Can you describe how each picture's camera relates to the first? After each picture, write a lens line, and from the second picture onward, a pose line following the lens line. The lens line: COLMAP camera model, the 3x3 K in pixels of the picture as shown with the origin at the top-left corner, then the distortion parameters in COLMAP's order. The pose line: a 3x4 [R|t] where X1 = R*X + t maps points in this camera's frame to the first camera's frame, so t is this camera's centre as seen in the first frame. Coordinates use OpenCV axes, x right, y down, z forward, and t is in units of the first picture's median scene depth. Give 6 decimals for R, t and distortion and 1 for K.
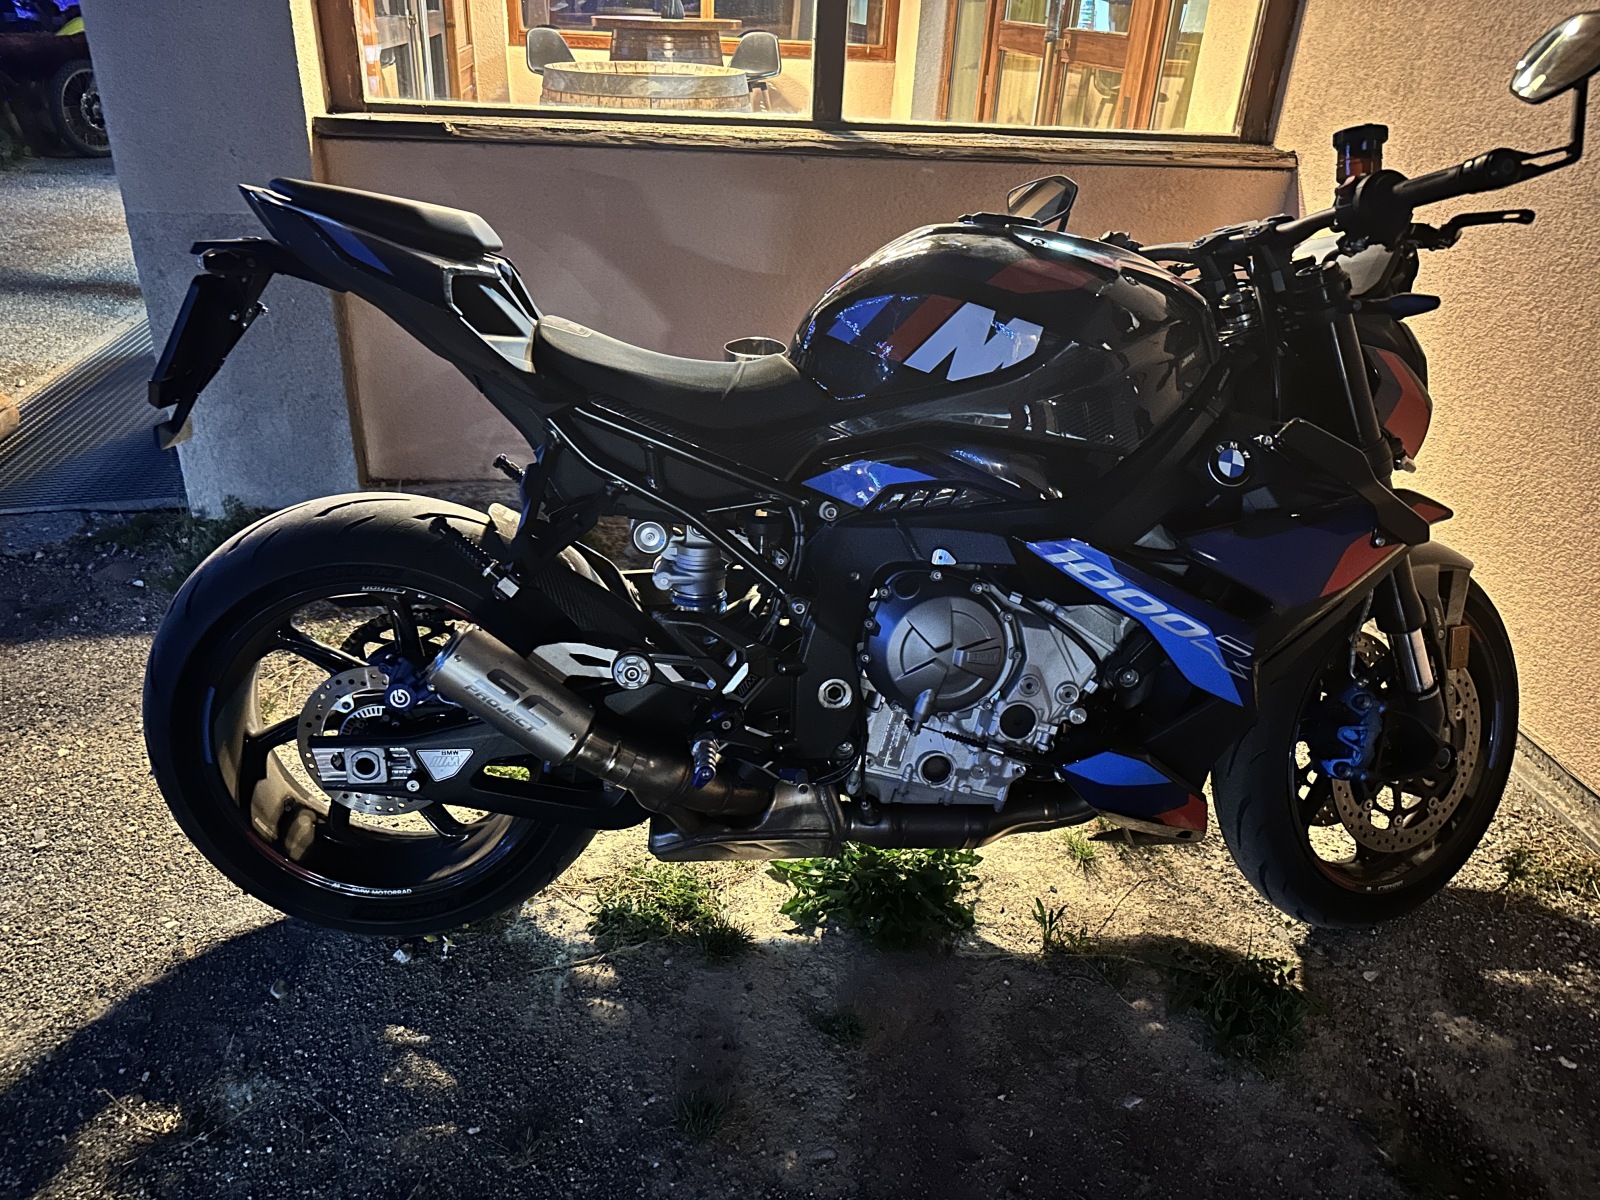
lens RADIAL K [[1129.5, 0, 800.0], [0, 1129.5, 600.0], [0, 0, 1]] dist [0.012079, -0.020229]
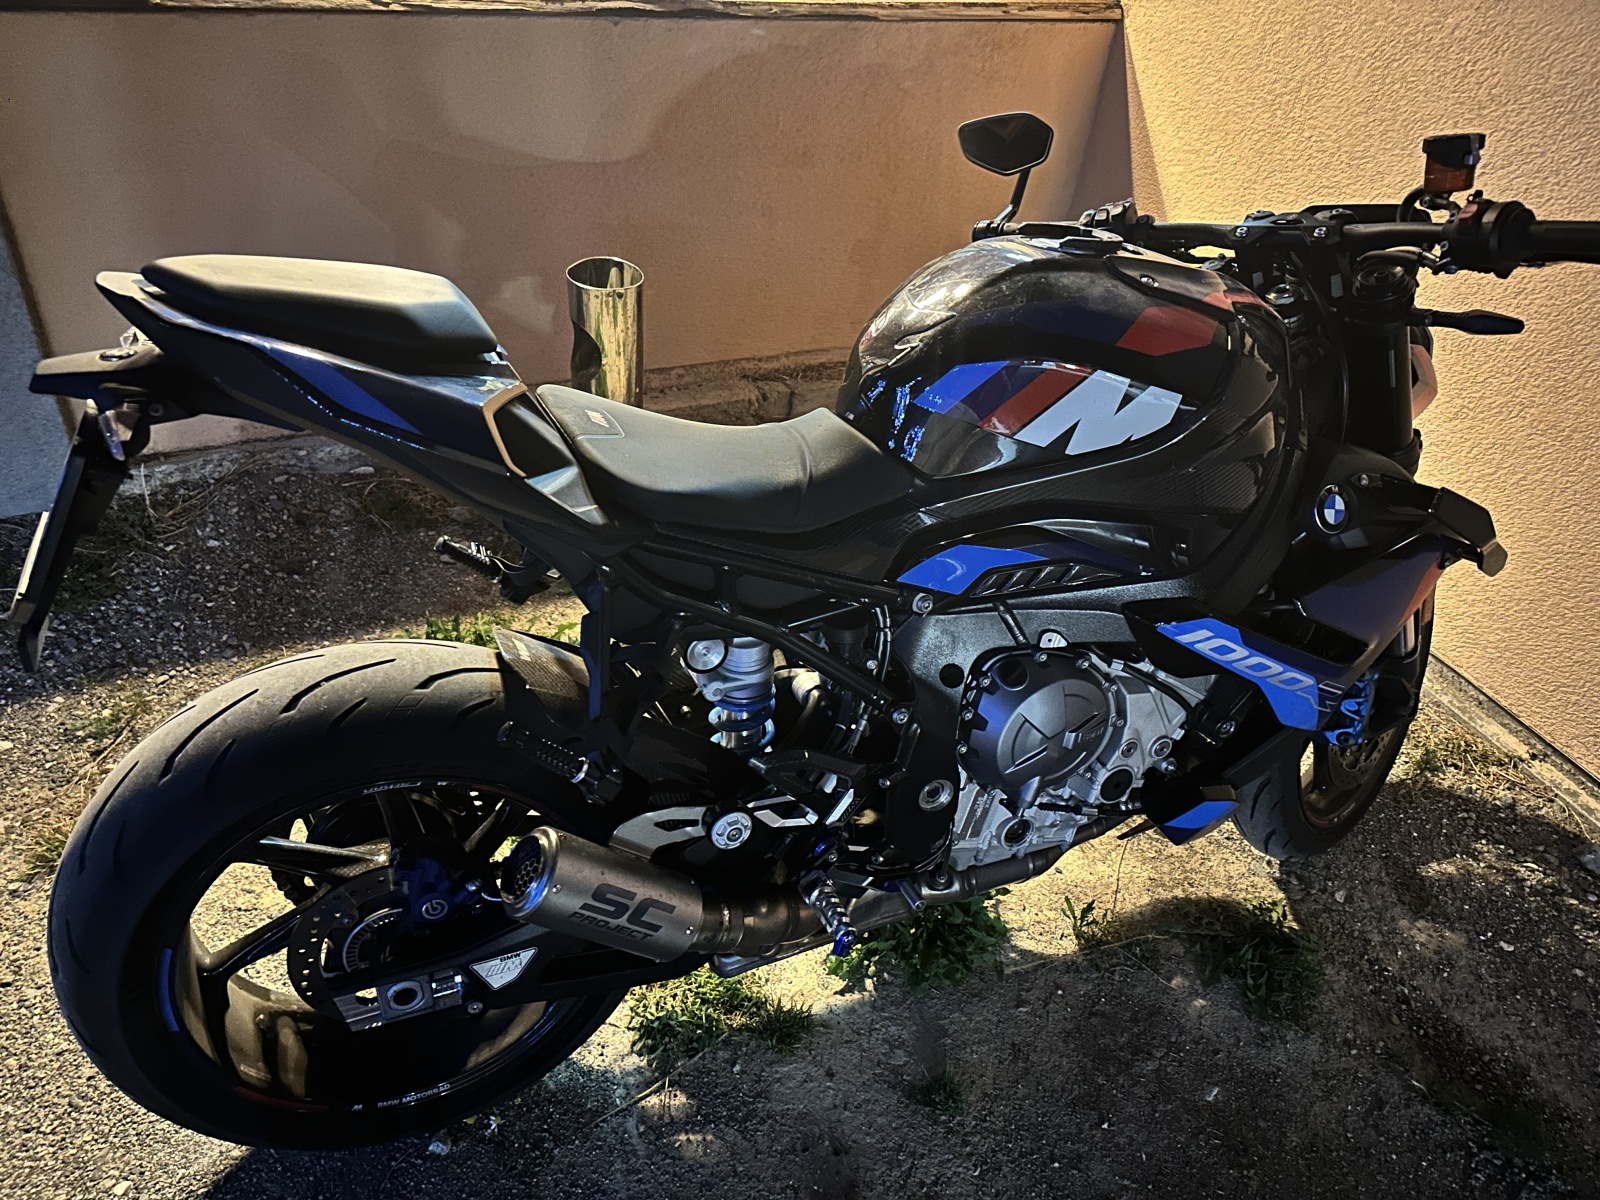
lens RADIAL K [[1135.9, 0, 800.0], [0, 1135.9, 600.0], [0, 0, 1]] dist [-0.009899, 0.002619]
pose [[0.946399, -0.152784, 0.284580, -0.280823], [0.090802, 0.971370, 0.219534, -0.253372], [-0.309974, -0.181927, 0.933177, 0.199724]]
